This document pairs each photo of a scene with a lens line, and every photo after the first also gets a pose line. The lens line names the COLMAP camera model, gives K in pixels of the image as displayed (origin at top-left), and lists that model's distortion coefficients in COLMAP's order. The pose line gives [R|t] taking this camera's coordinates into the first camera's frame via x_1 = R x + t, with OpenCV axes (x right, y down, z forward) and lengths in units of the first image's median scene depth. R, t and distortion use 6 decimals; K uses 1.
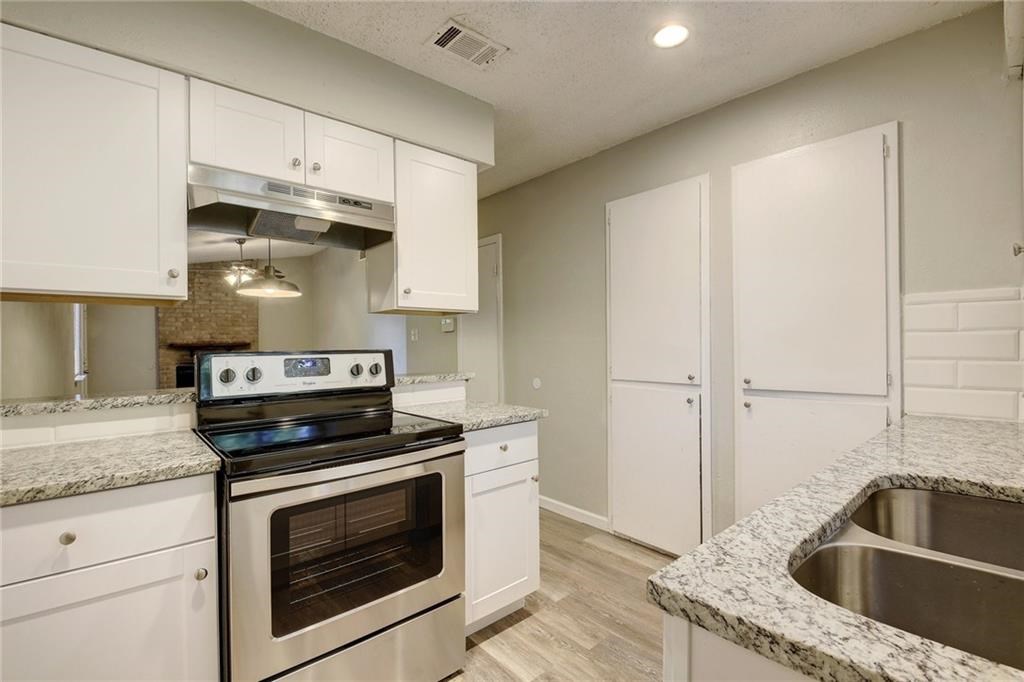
lens RADIAL K [[454.9, 0, 512.0], [0, 454.9, 341.0], [0, 0, 1]] dist [-0.002314, -0.023953]
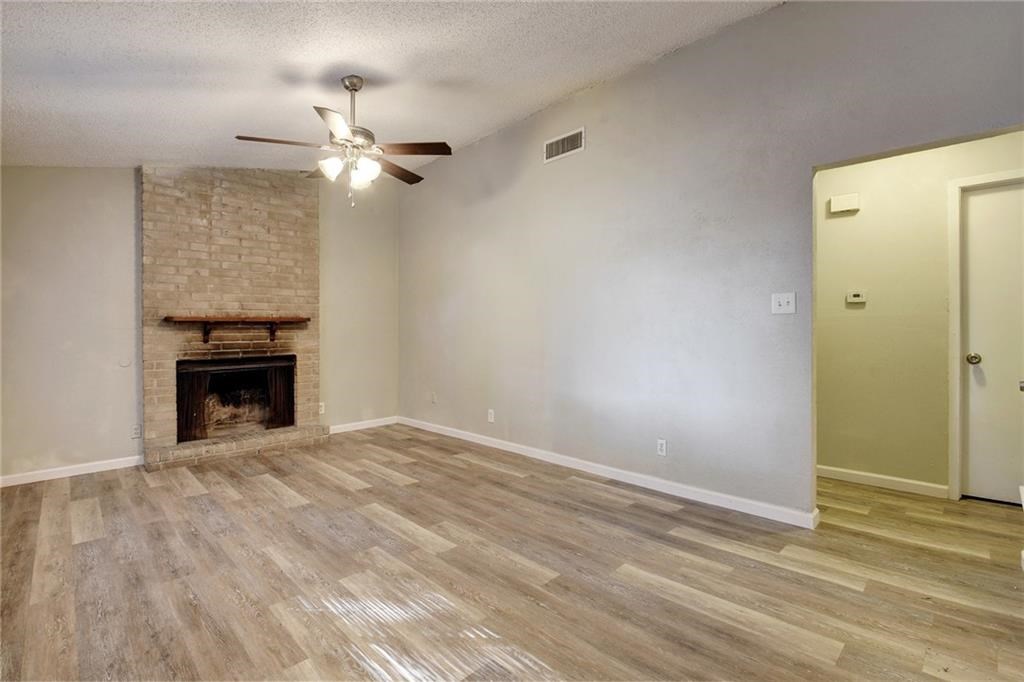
lens RADIAL K [[471.8, 0, 511.3], [0, 471.8, 331.5], [0, 0, 1]] dist [-0.000219, -0.016754]
pose [[0.998699, 0.006400, 0.050582, -1.139456], [-0.006584, 0.999972, 0.003474, 0.053384], [-0.050559, -0.003802, 0.998714, 1.294141]]
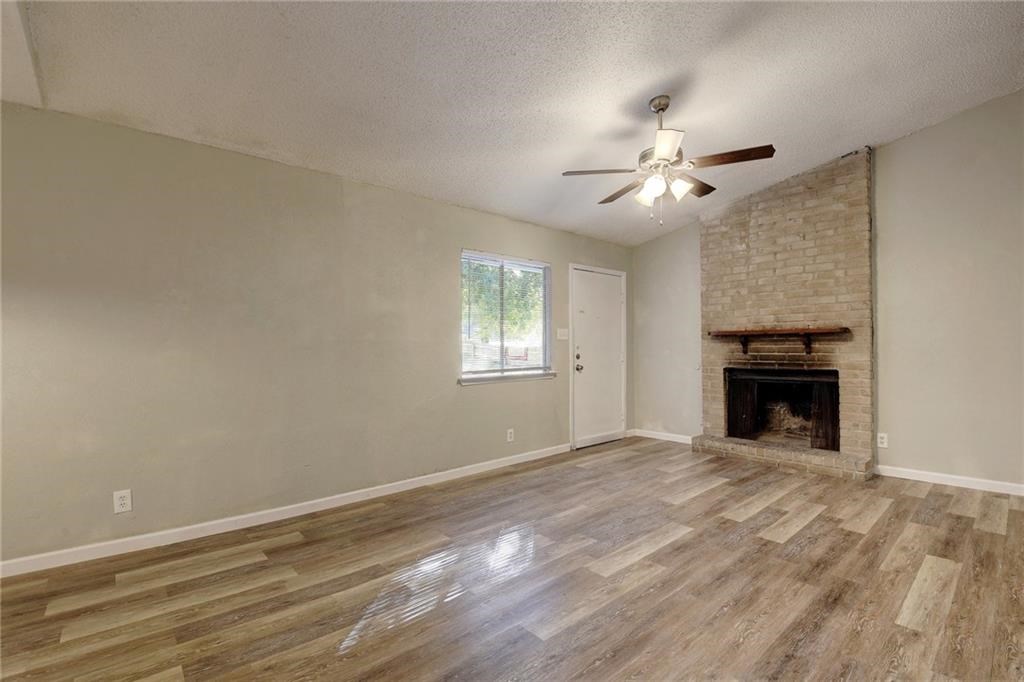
lens RADIAL K [[451.8, 0, 512.0], [0, 451.8, 341.0], [0, 0, 1]] dist [0.014786, -0.023404]
pose [[-0.006710, 0.005411, -0.999963, -0.333890], [0.009205, 0.999943, 0.005349, 0.037942], [0.999935, -0.009169, -0.006759, 2.090800]]
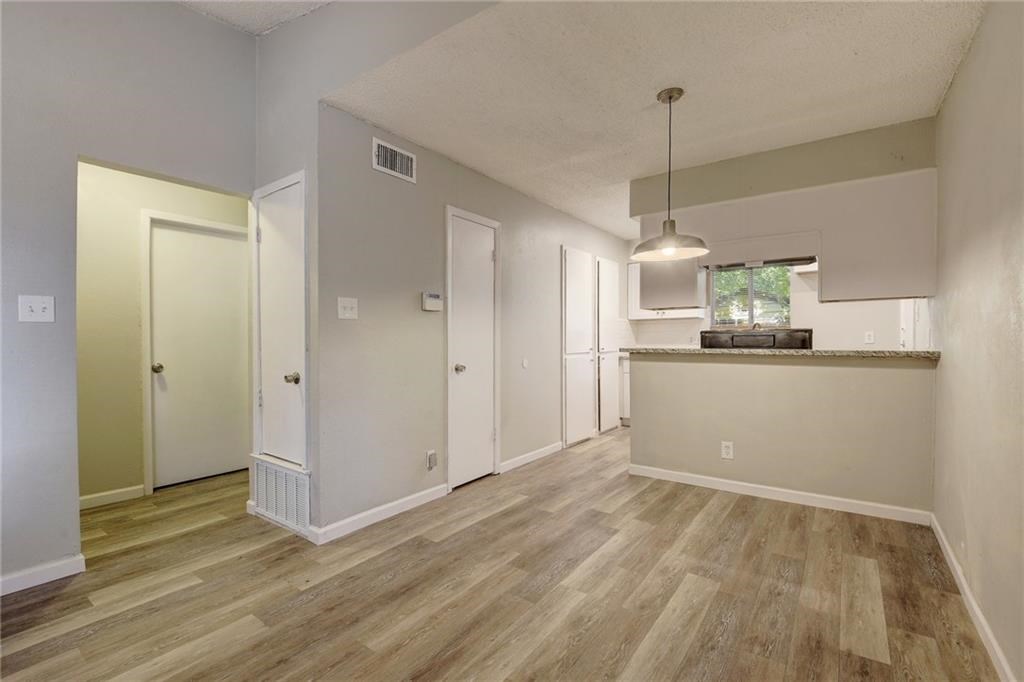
lens RADIAL K [[462.6, 0, 515.3], [0, 462.6, 344.1], [0, 0, 1]] dist [0.022907, -0.025864]
pose [[-0.230919, 0.008726, 0.972934, -1.458396], [0.005943, 0.999954, -0.007558, 0.063465], [-0.972955, 0.004037, -0.230960, 1.666156]]
